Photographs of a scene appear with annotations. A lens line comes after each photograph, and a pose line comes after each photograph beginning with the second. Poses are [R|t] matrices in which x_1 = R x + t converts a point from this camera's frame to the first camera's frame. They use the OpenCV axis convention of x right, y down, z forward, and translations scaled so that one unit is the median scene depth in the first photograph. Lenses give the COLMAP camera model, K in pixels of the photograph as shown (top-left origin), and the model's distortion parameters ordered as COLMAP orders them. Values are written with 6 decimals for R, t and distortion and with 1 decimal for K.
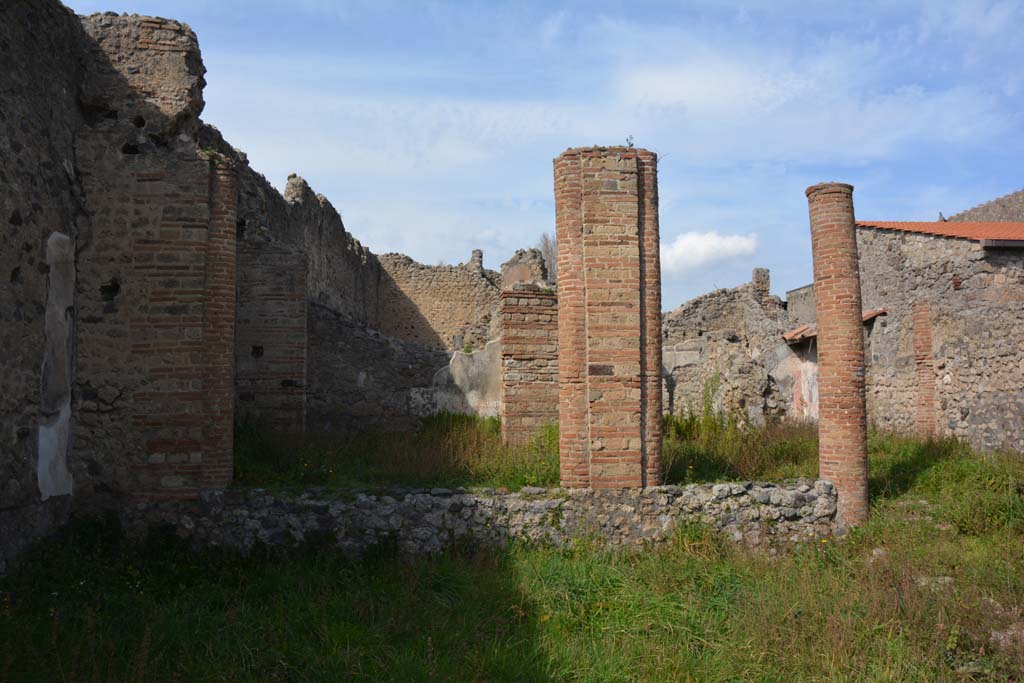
lens RADIAL K [[790.8, 0, 514.8], [0, 790.8, 343.6], [0, 0, 1]] dist [-0.133430, 0.055596]
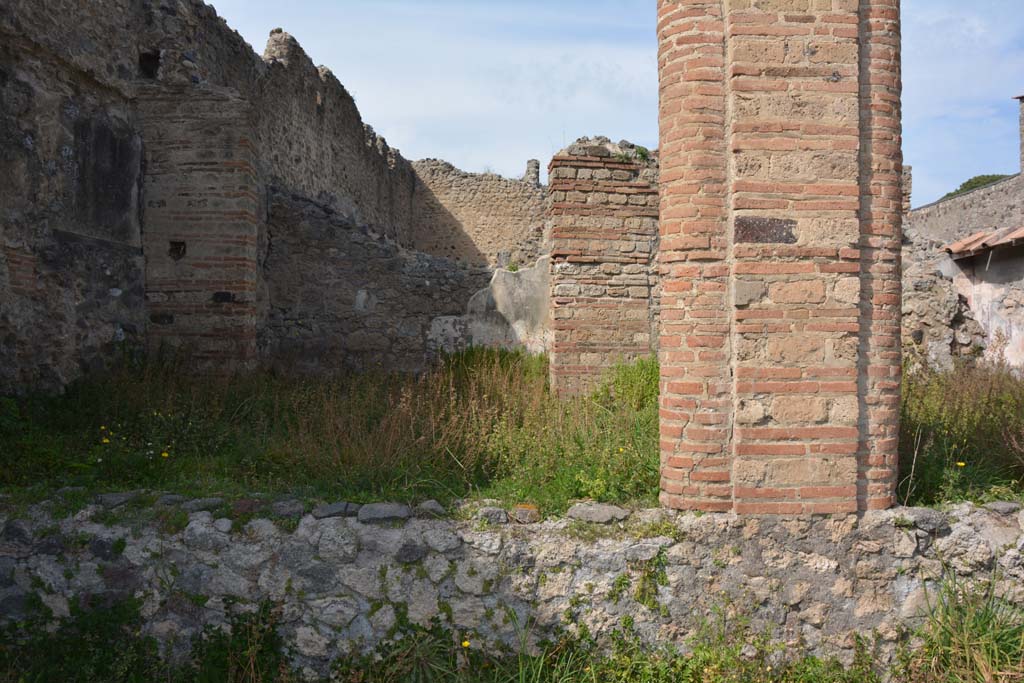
lens RADIAL K [[790.8, 0, 520.7], [0, 790.8, 345.0], [0, 0, 1]] dist [-0.133430, 0.055596]
pose [[0.997218, 0.010957, -0.073737, 0.012551], [-0.005394, 0.997152, 0.075229, 0.062385], [0.074351, -0.074622, 0.994436, 0.573425]]
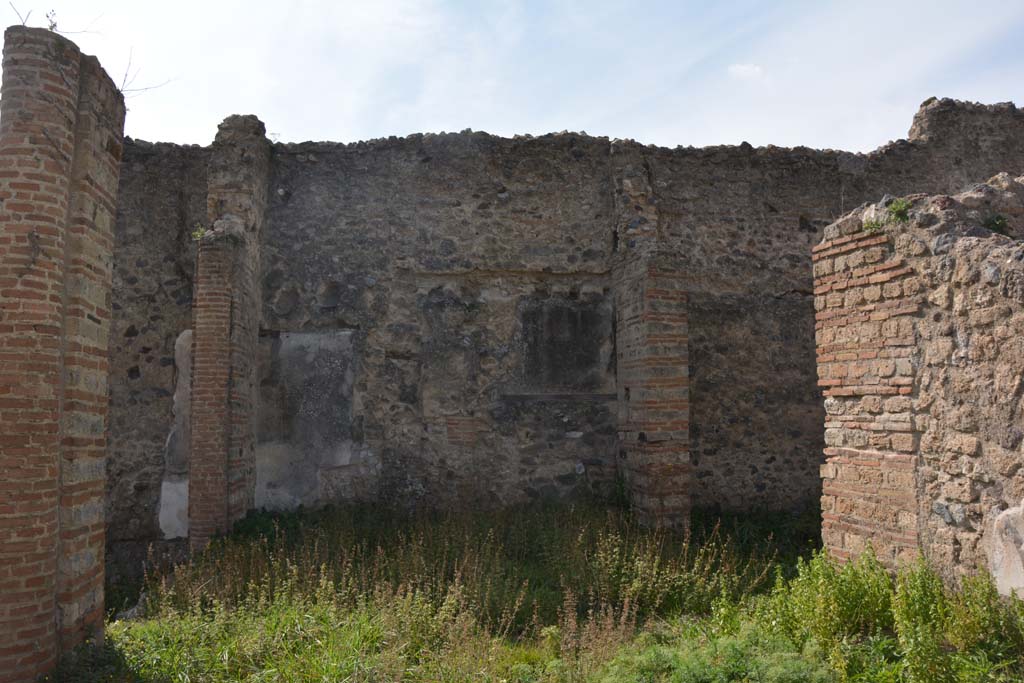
lens RADIAL K [[790.8, 0, 511.9], [0, 790.8, 336.5], [0, 0, 1]] dist [-0.133430, 0.055596]
pose [[0.097282, -0.088222, -0.991339, 0.667983], [0.079433, 0.993574, -0.080626, 0.010882], [0.992082, -0.070902, 0.103664, 1.263518]]
